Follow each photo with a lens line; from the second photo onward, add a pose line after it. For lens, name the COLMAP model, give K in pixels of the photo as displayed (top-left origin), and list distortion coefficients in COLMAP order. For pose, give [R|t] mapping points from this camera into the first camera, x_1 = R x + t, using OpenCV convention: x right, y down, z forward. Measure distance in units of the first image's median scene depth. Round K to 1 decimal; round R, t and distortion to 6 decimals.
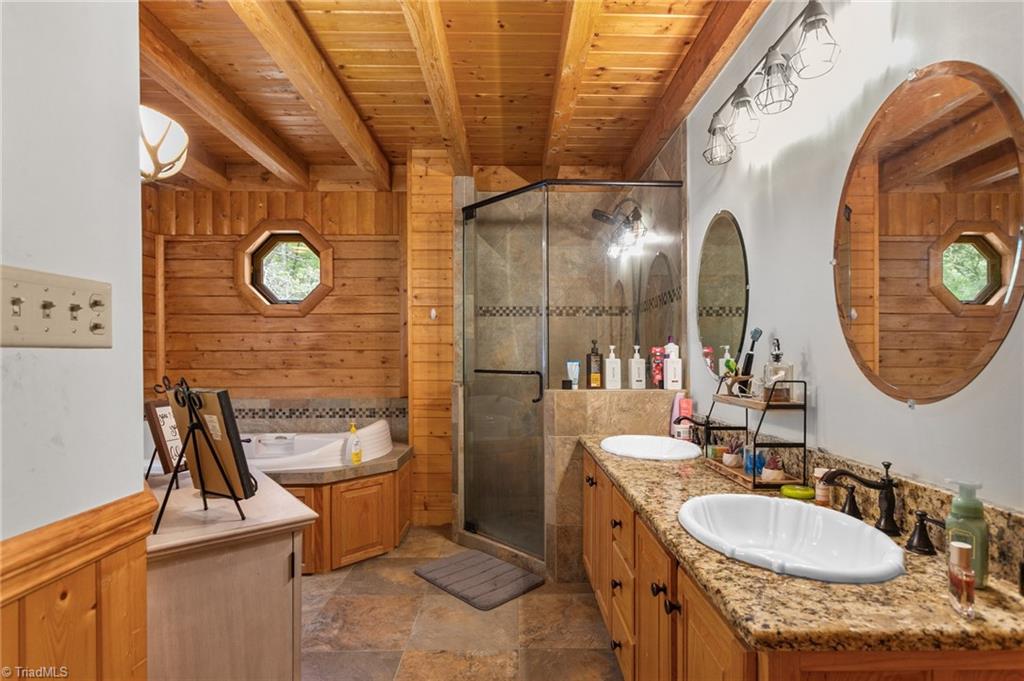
lens RADIAL K [[492.7, 0, 517.4], [0, 492.7, 360.4], [0, 0, 1]] dist [0.000536, 0.000128]
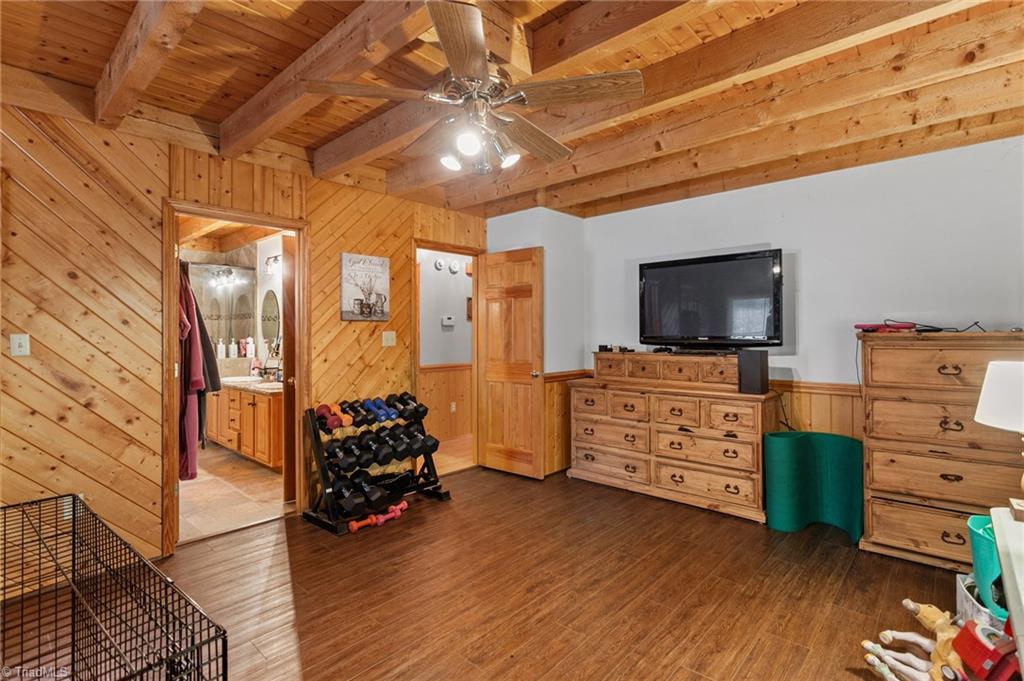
lens RADIAL K [[488.7, 0, 513.4], [0, 488.7, 329.1], [0, 0, 1]] dist [0.002015, 0.000722]
pose [[0.682378, 0.004015, 0.730988, -0.376177], [0.003615, 0.999954, -0.008868, -0.035792], [-0.730991, 0.008694, 0.682332, -1.061658]]
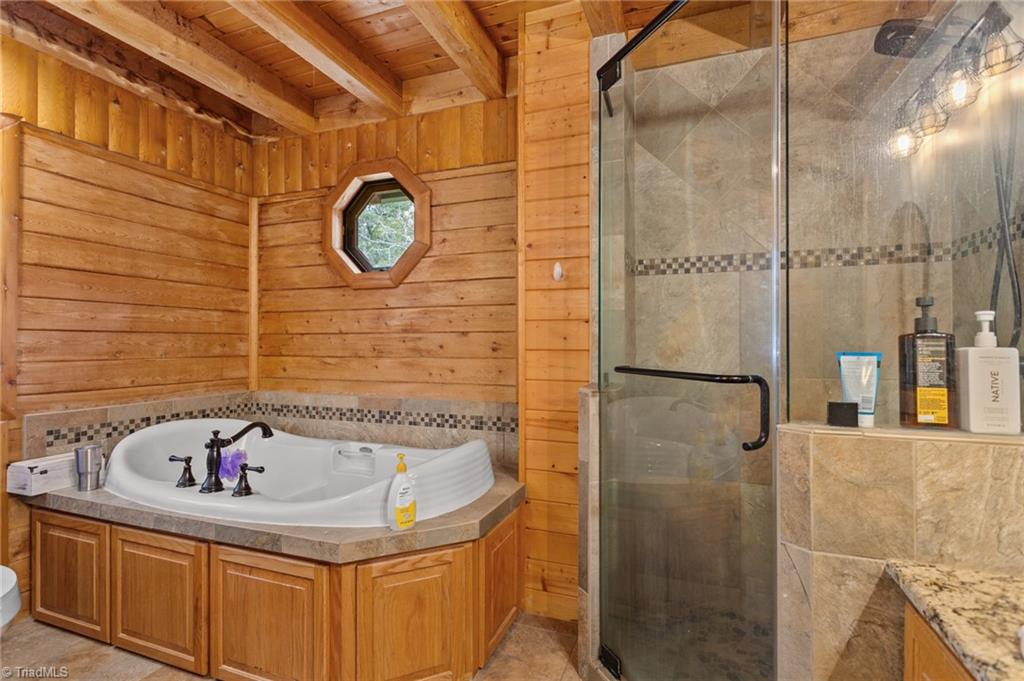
lens RADIAL K [[496.0, 0, 512.0], [0, 496.0, 340.5], [0, 0, 1]] dist [0.000290, 0.000344]
pose [[0.932265, 0.001682, -0.361772, -0.000326], [-0.005779, 0.999931, -0.010242, -0.002022], [0.361730, 0.011639, 0.932210, 0.372479]]
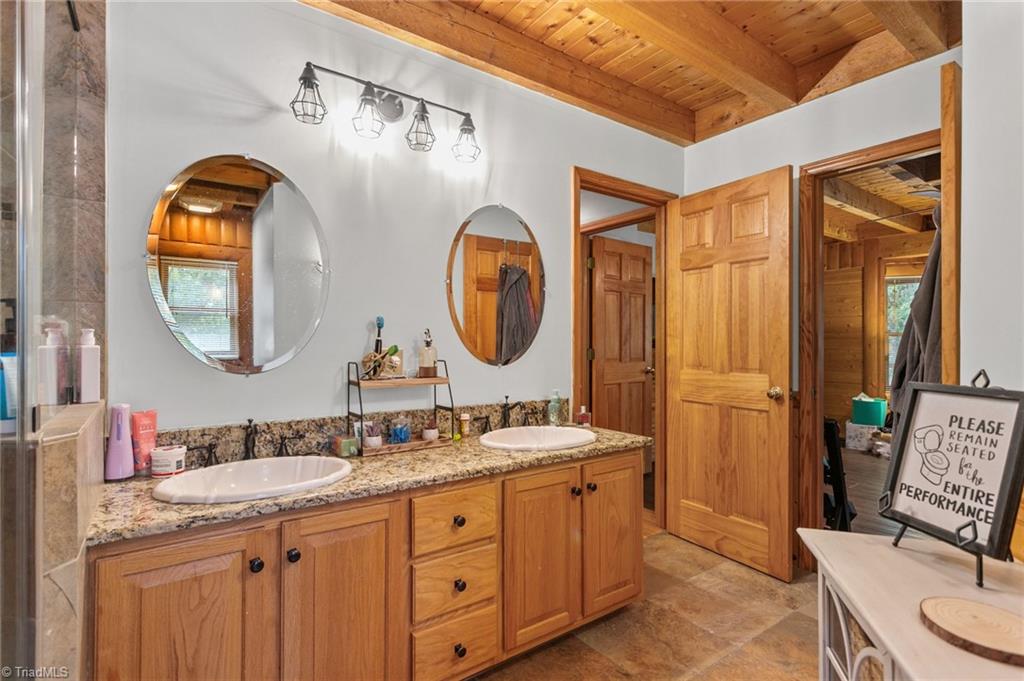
lens RADIAL K [[503.7, 0, 512.0], [0, 503.7, 340.5], [0, 0, 1]] dist [0.000877, 0.000192]
pose [[-0.568573, 0.002326, 0.822629, -0.280325], [0.001754, 0.999997, -0.001615, -0.004466], [-0.822631, 0.000524, -0.568576, 0.634156]]
